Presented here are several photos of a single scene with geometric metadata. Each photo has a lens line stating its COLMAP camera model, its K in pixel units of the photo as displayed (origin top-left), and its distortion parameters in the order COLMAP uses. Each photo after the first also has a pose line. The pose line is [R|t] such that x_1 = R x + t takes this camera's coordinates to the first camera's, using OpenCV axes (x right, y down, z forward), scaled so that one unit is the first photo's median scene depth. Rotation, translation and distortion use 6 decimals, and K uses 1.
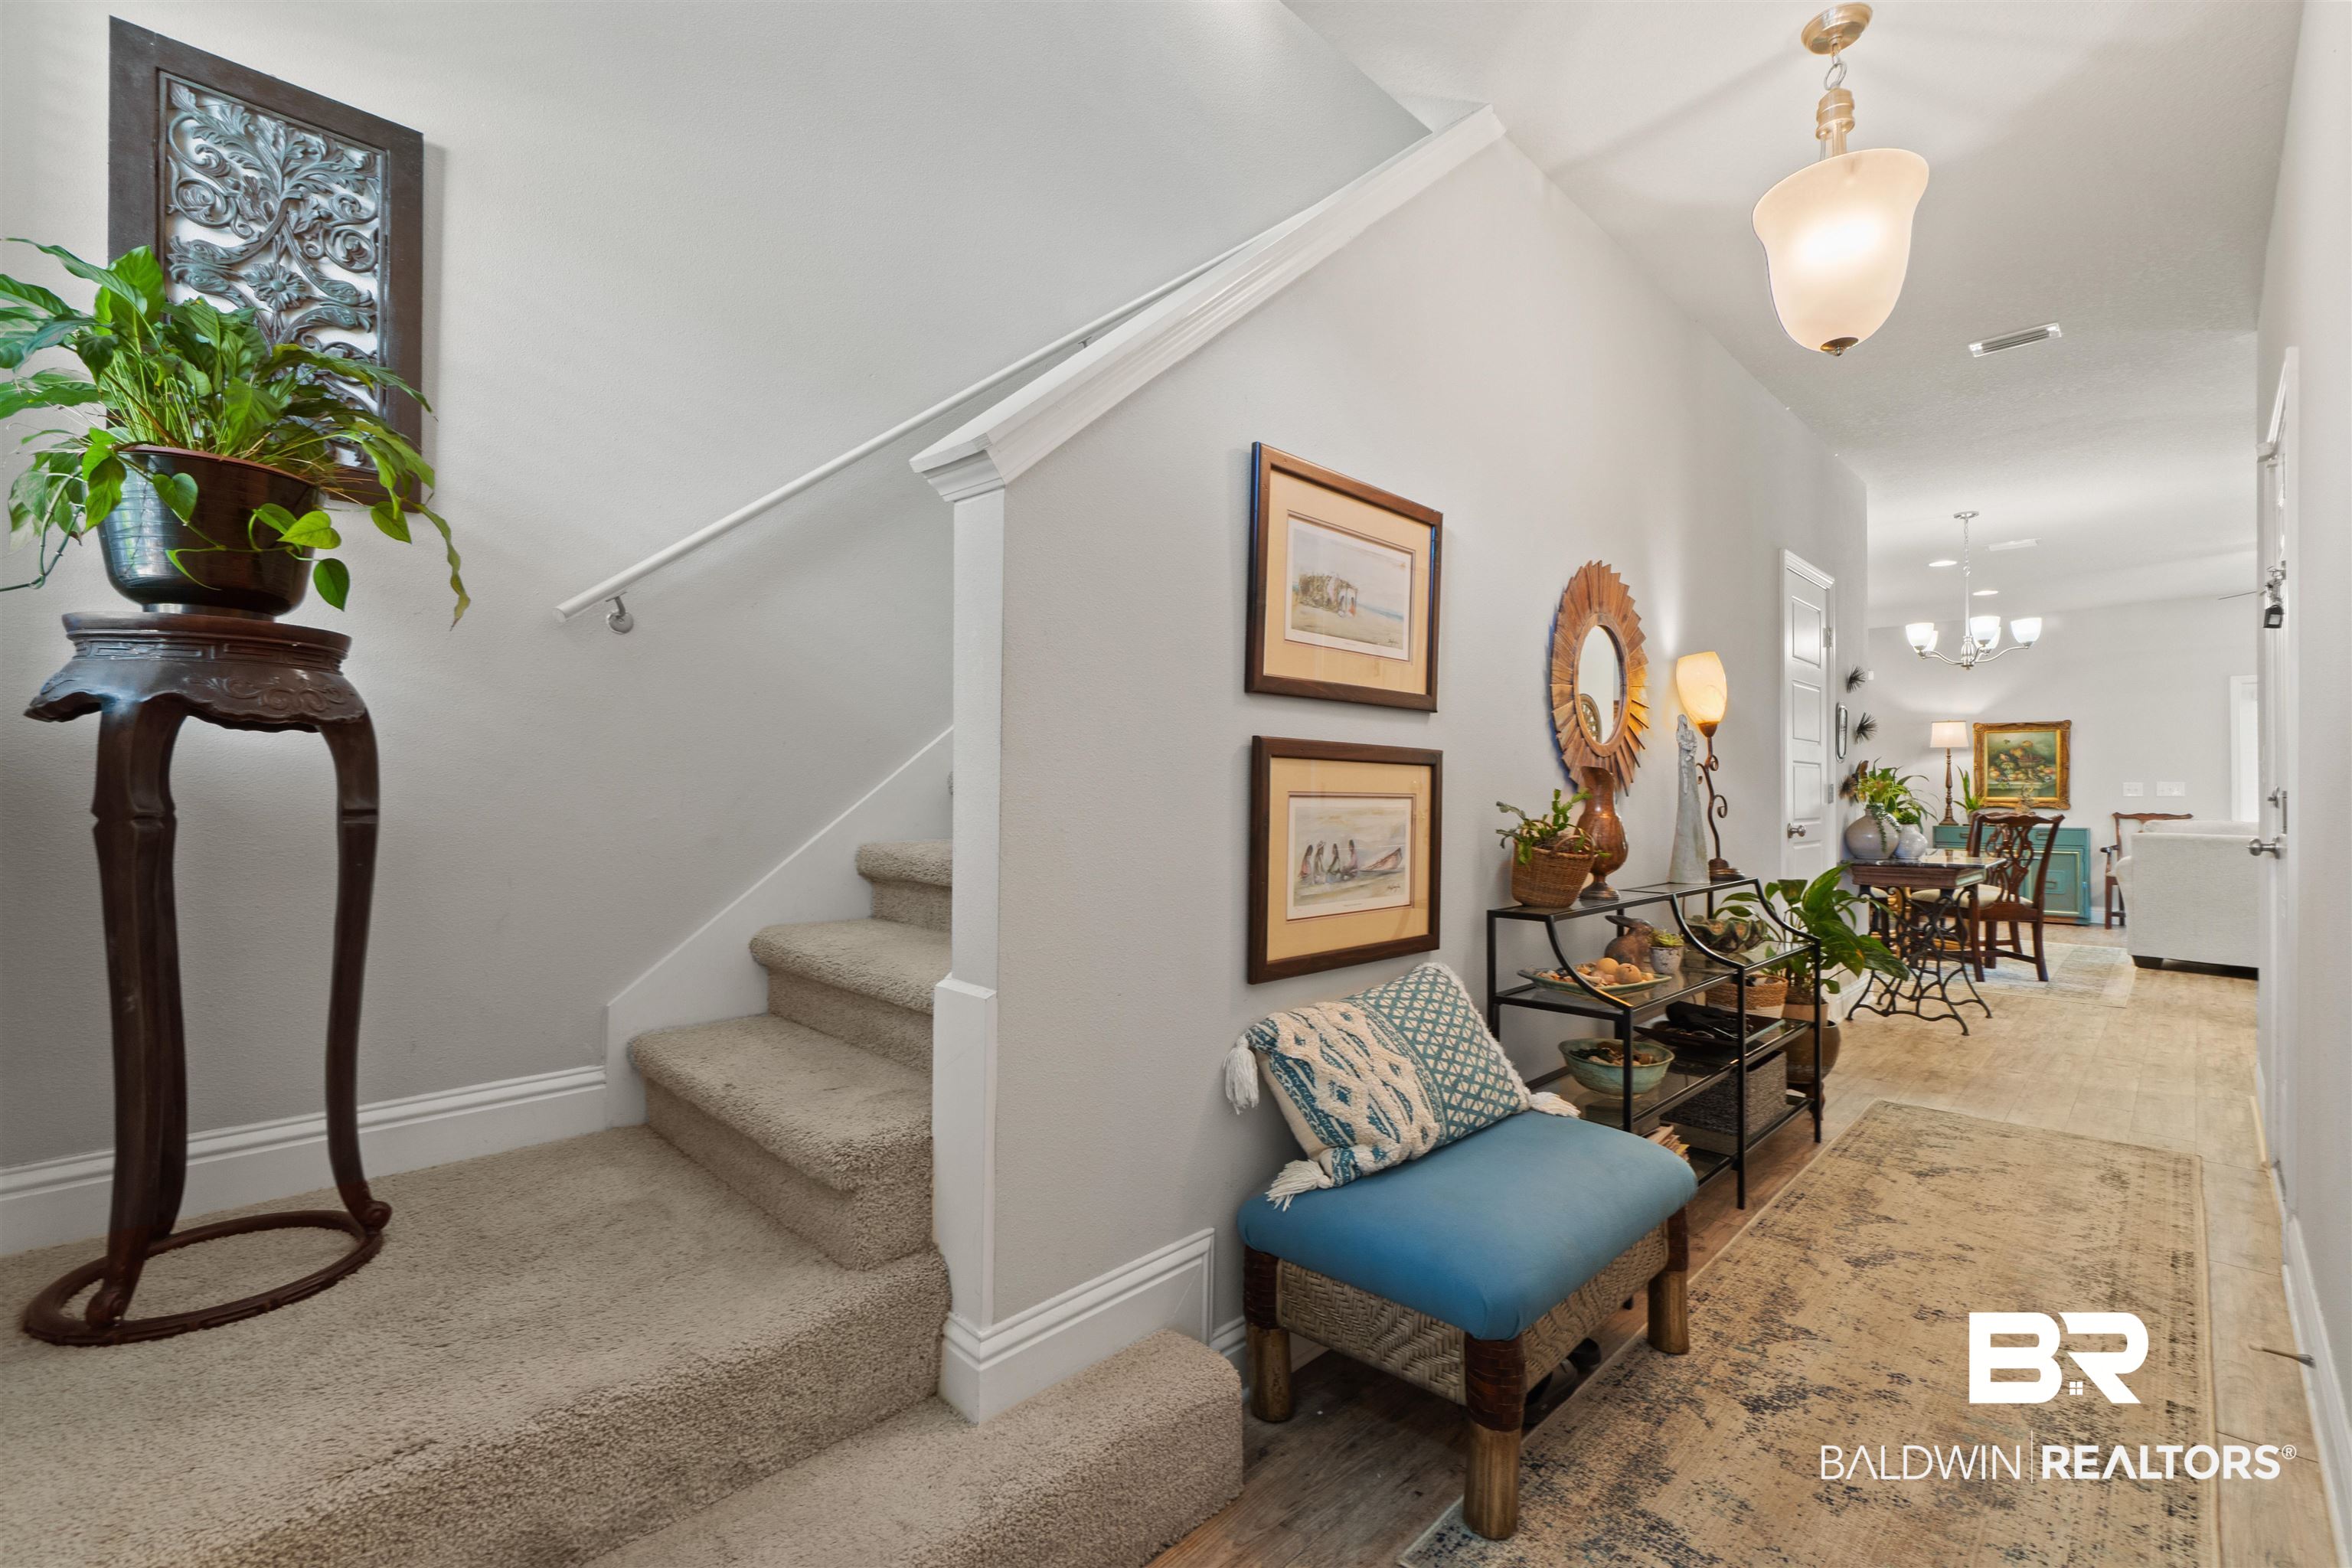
lens RADIAL K [[1021.0, 0, 1184.2], [0, 1021.0, 777.8], [0, 0, 1]] dist [-0.004433, 0.000777]
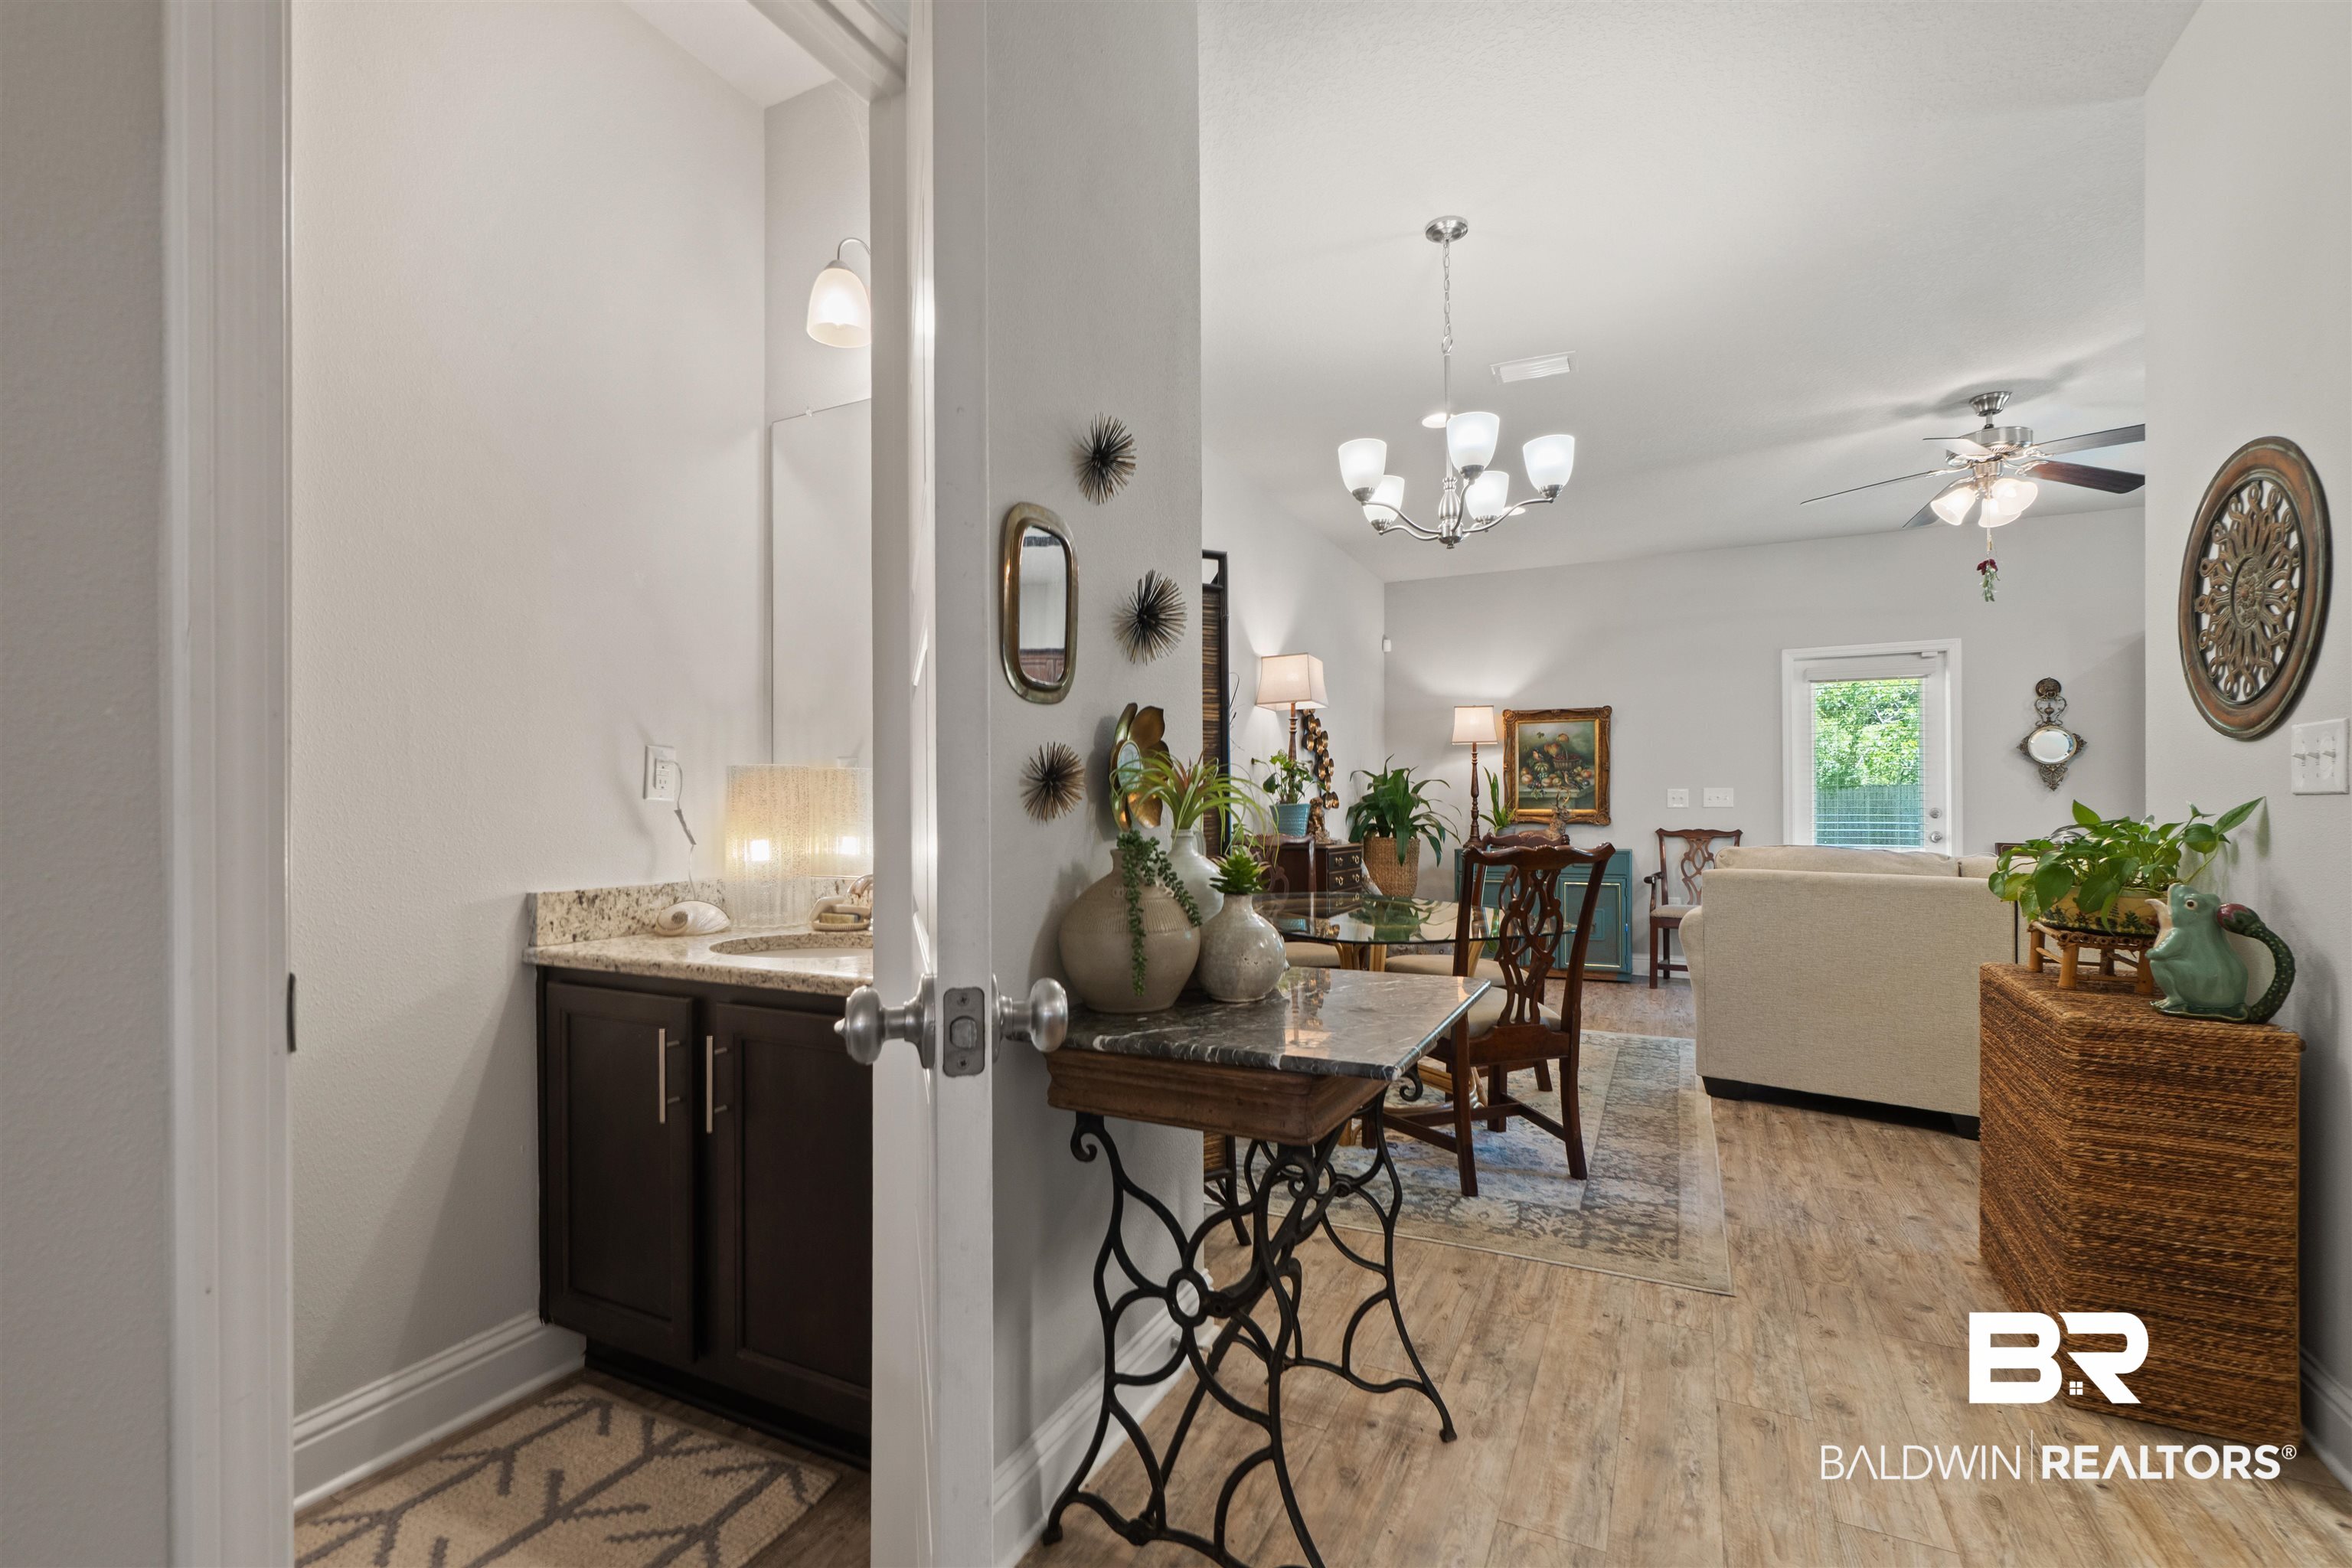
lens RADIAL K [[1021.0, 0, 1172.6], [0, 1021.0, 794.5], [0, 0, 1]] dist [-0.004433, 0.000777]
pose [[0.949565, -0.001405, 0.313568, 0.332687], [0.001093, 0.999999, 0.001171, 0.007399], [-0.313569, -0.000770, 0.949565, 0.392288]]
